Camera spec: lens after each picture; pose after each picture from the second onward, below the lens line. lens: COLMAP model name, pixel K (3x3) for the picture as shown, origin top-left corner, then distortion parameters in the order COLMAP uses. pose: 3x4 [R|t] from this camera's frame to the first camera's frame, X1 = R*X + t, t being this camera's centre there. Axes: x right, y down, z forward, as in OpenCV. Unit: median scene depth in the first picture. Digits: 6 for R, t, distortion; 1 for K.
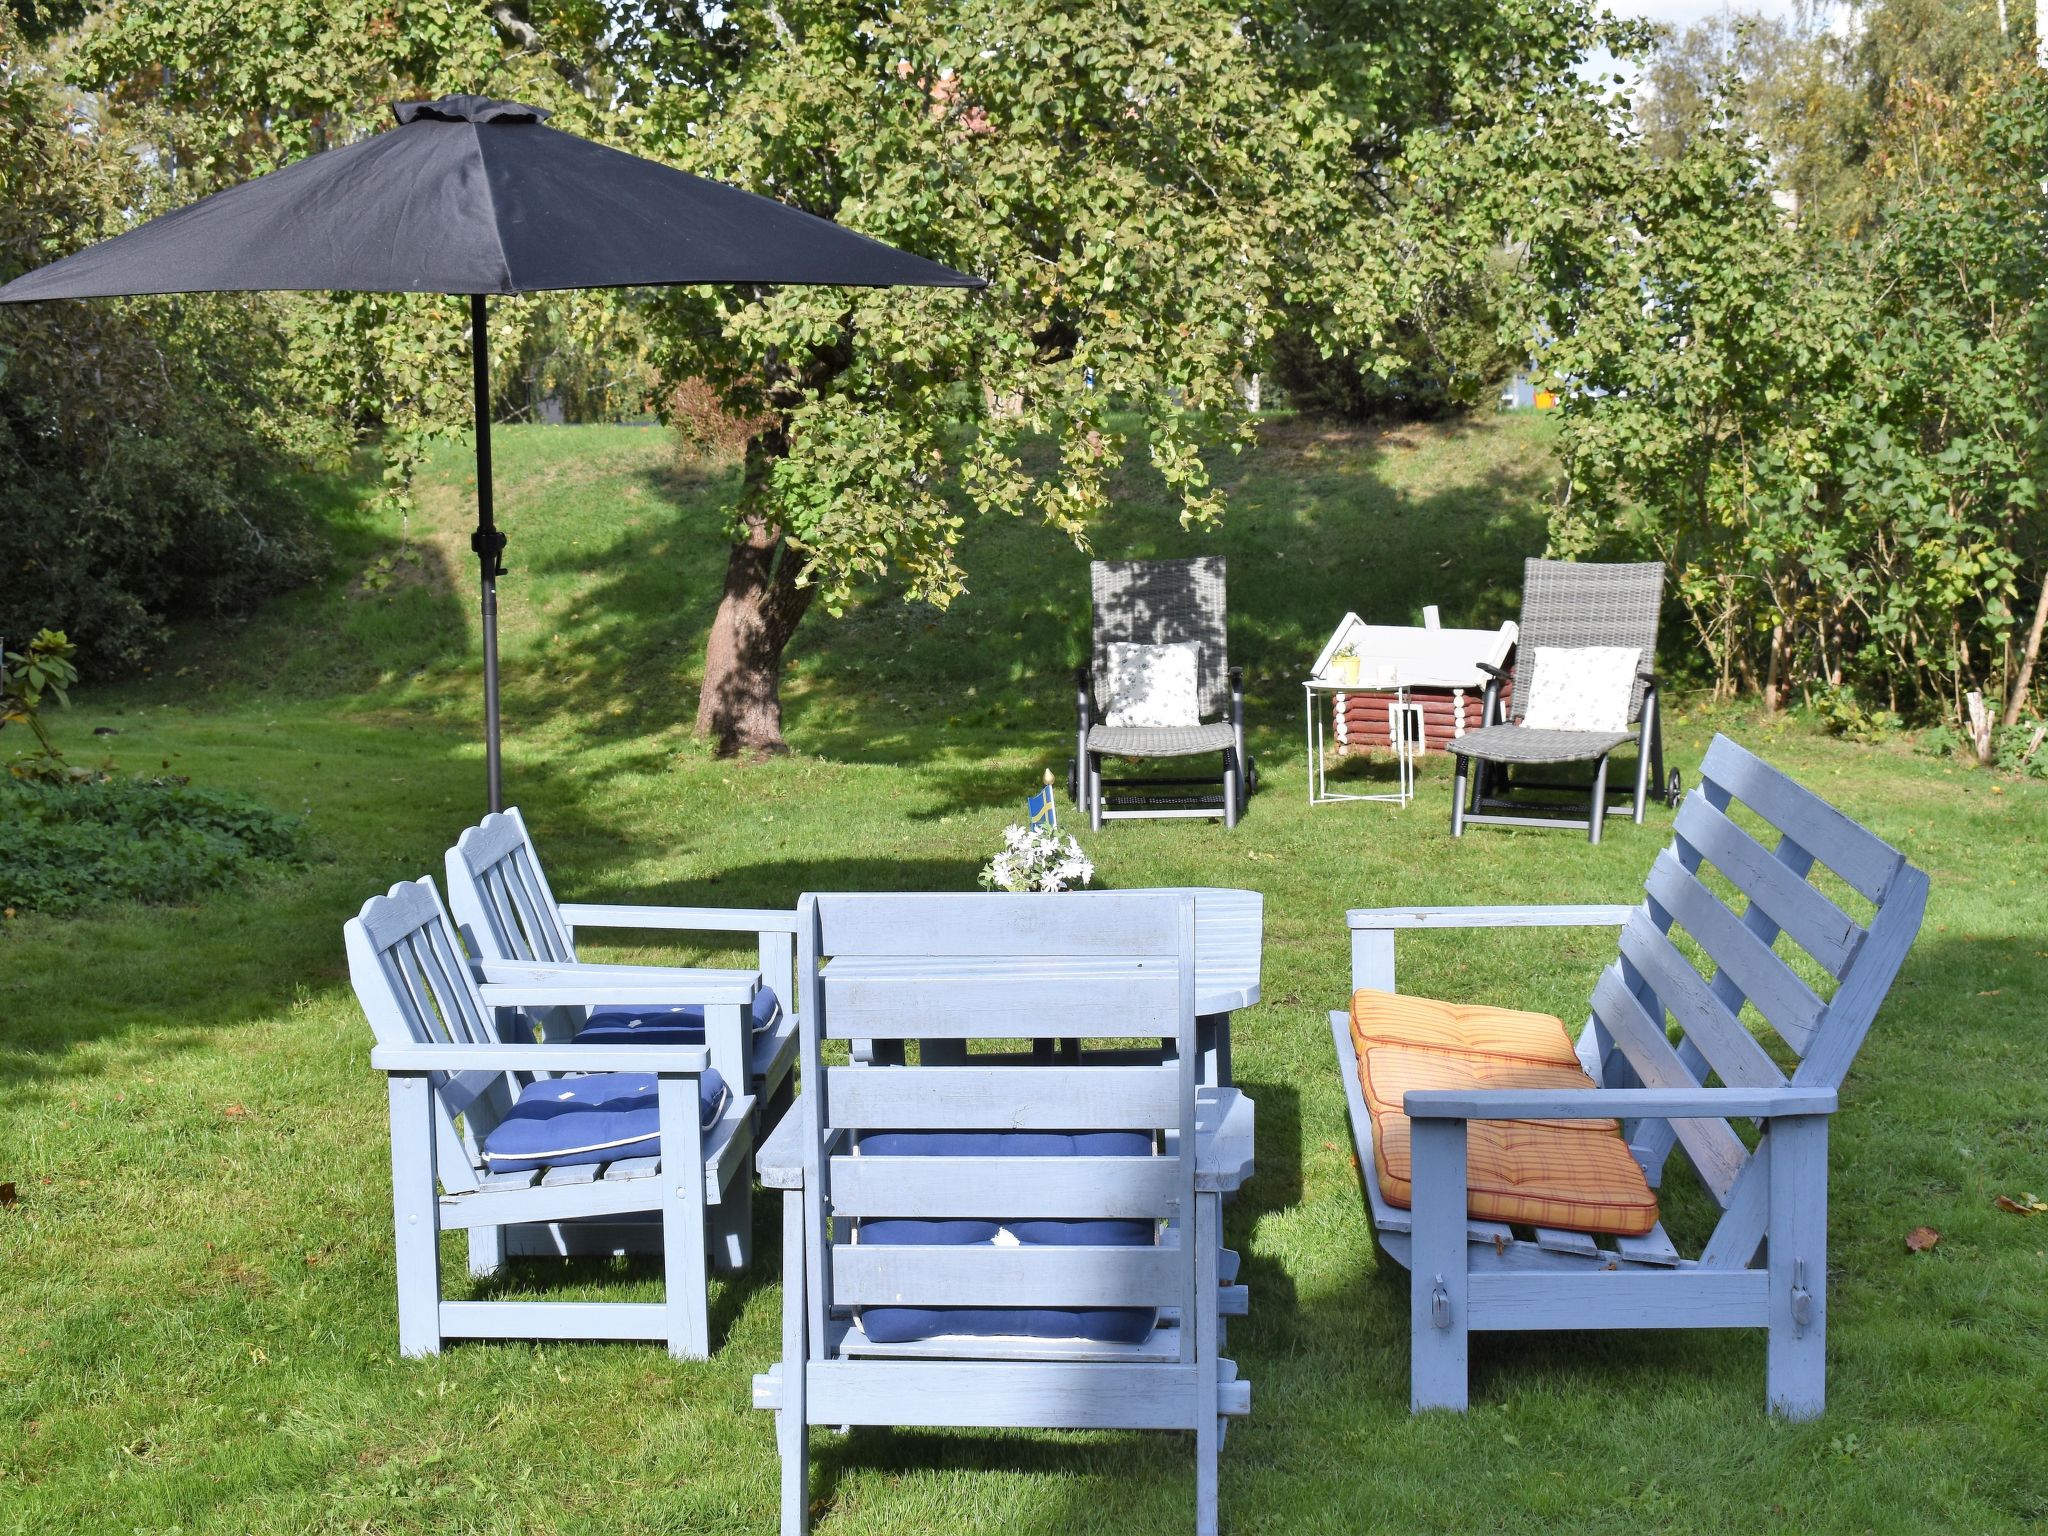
lens RADIAL K [[4239.6, 0, 1024.0], [0, 4239.6, 768.0], [0, 0, 1]] dist [0.016977, 0.130412]
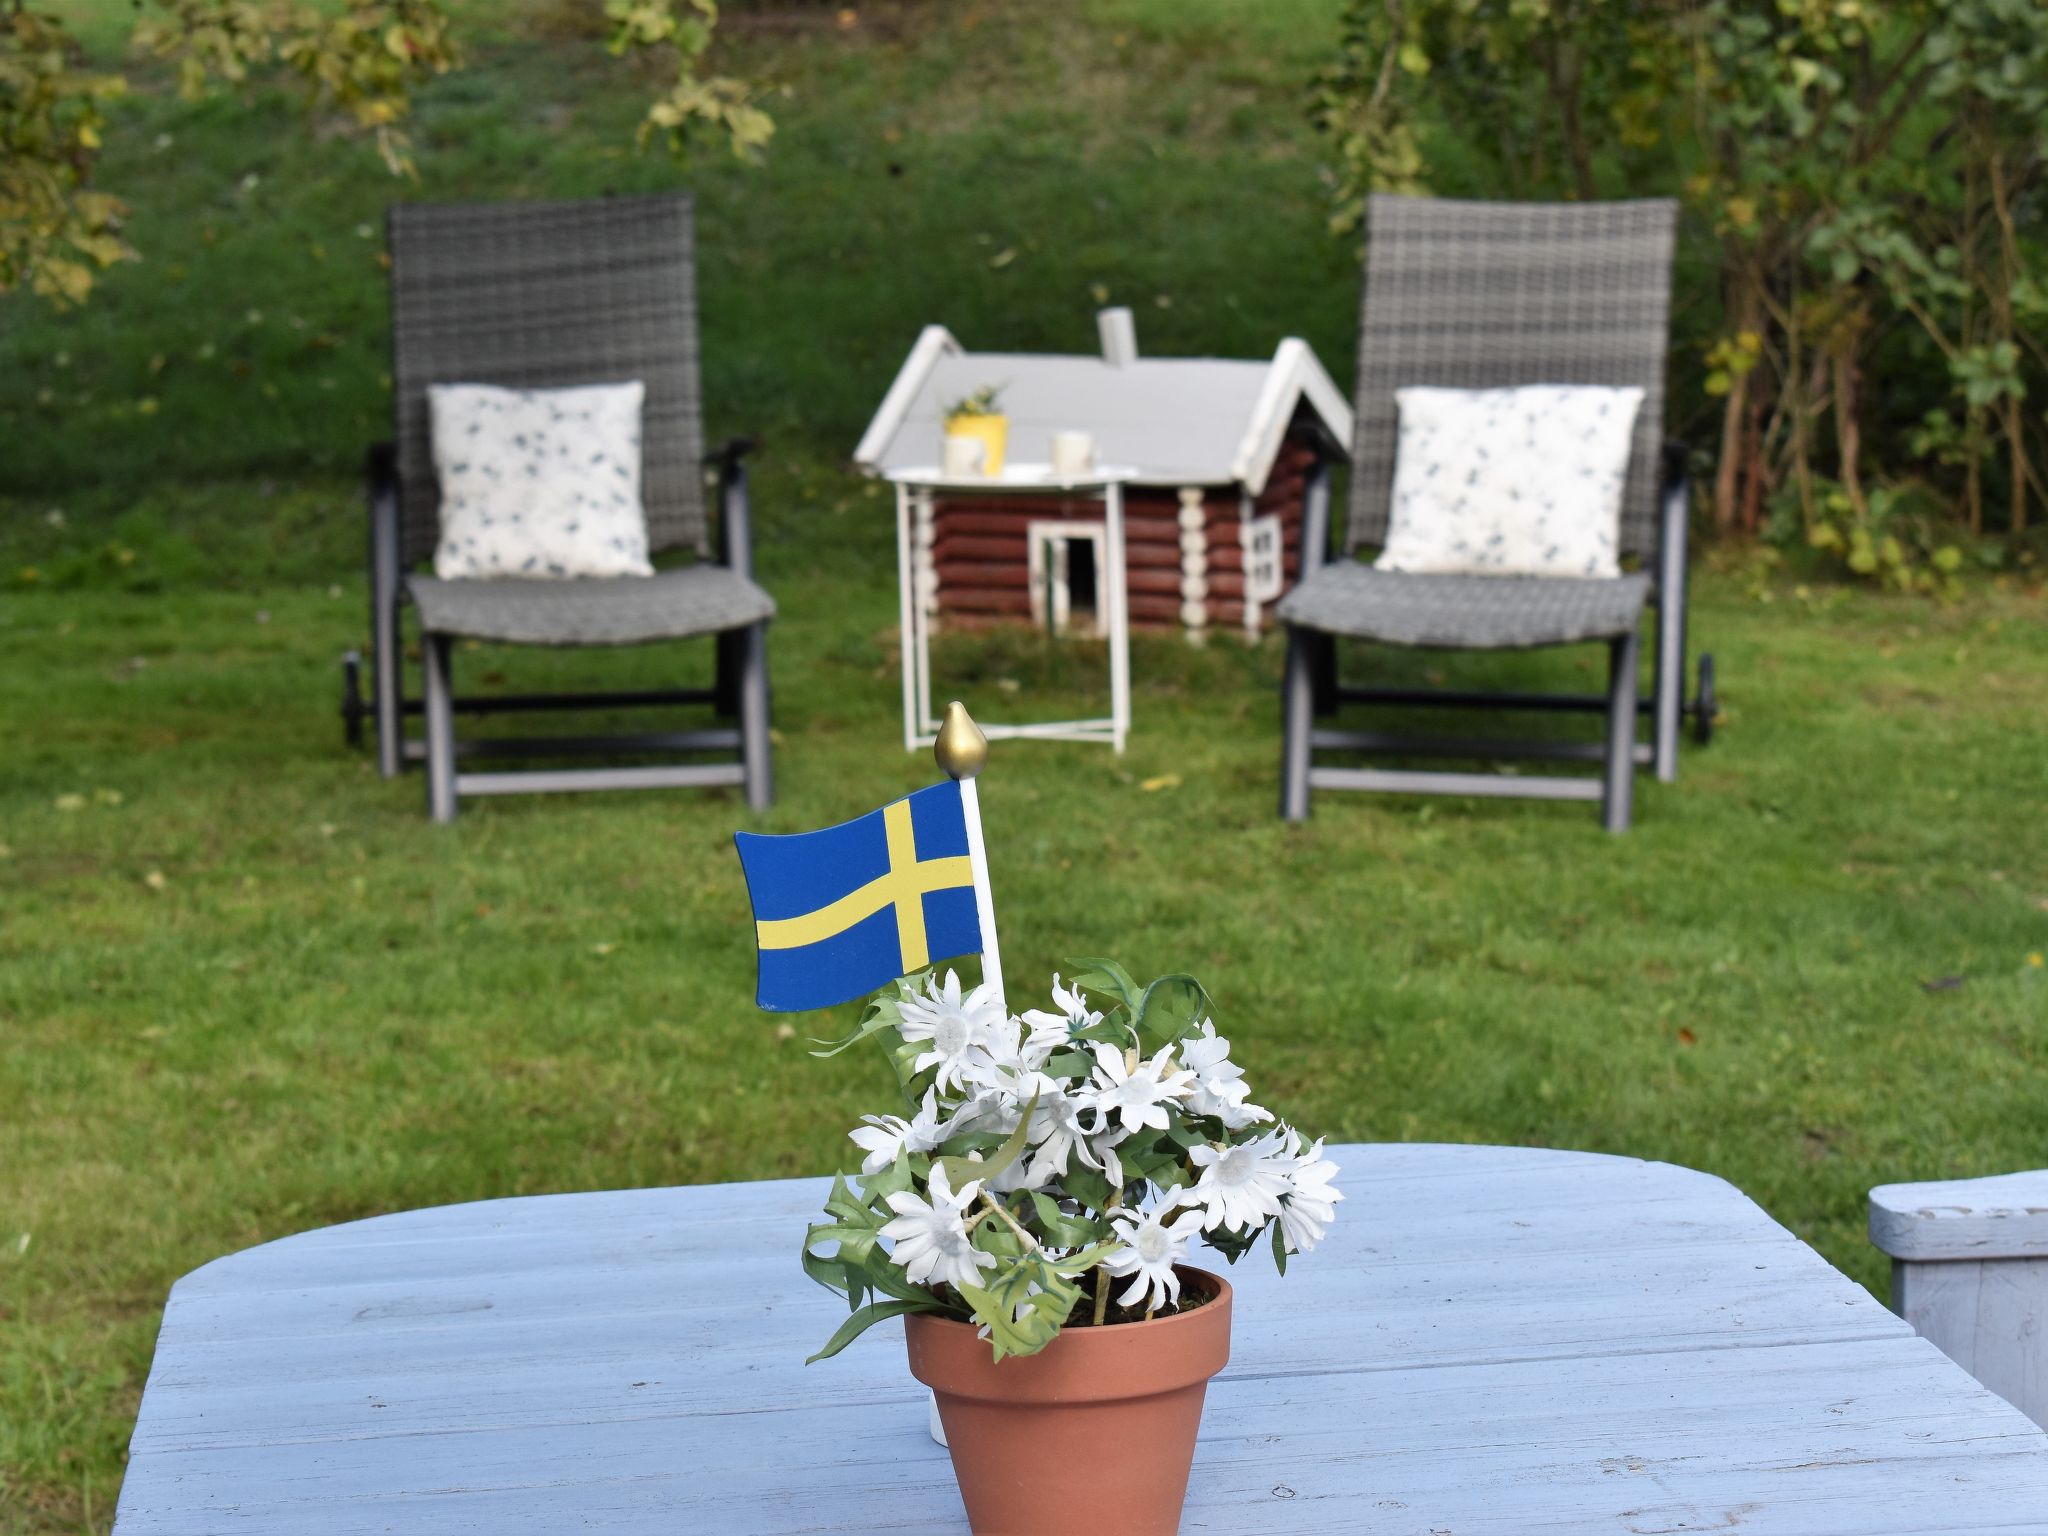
lens RADIAL K [[4239.6, 0, 1024.0], [0, 4239.6, 768.0], [0, 0, 1]] dist [0.016977, 0.130412]
pose [[0.968197, -0.017944, 0.249545, -0.029758], [0.013043, 0.999688, 0.021280, 0.001325], [-0.249849, -0.017348, 0.968129, 0.573595]]
